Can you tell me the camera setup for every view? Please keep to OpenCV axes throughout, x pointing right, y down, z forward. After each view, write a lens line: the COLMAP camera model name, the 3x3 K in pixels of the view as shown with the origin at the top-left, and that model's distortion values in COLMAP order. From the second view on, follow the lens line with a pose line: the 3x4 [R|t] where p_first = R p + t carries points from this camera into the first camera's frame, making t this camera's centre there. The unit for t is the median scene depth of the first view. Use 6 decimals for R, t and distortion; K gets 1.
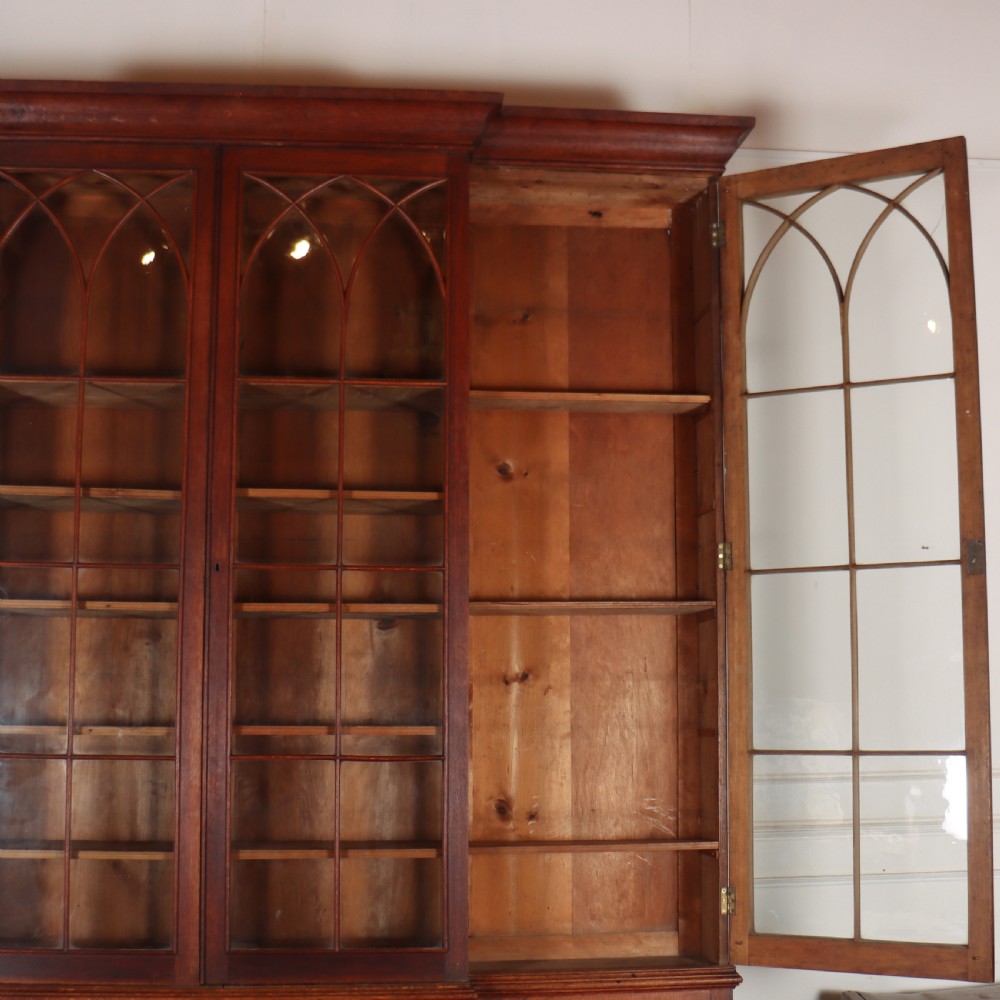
lens RADIAL K [[1582.4, 0, 494.6], [0, 1582.4, 541.4], [0, 0, 1]] dist [-0.155098, 0.000000]
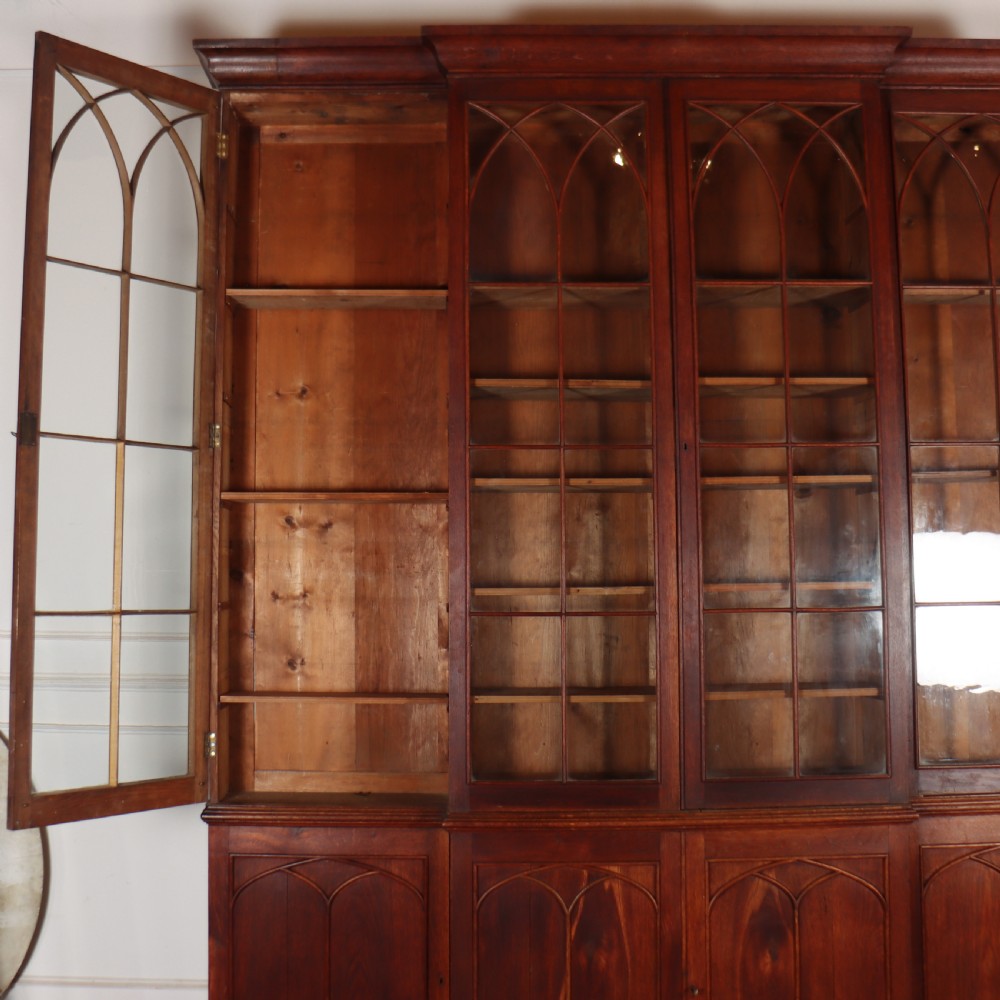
lens RADIAL K [[1400.7, 0, 465.5], [0, 1400.7, 434.7], [0, 0, 1]] dist [-0.139107, 0.000000]
pose [[0.993795, -0.019247, -0.109550, -0.215060], [0.020074, 0.999778, 0.006453, -0.001786], [0.109401, -0.008612, 0.993960, -0.029049]]
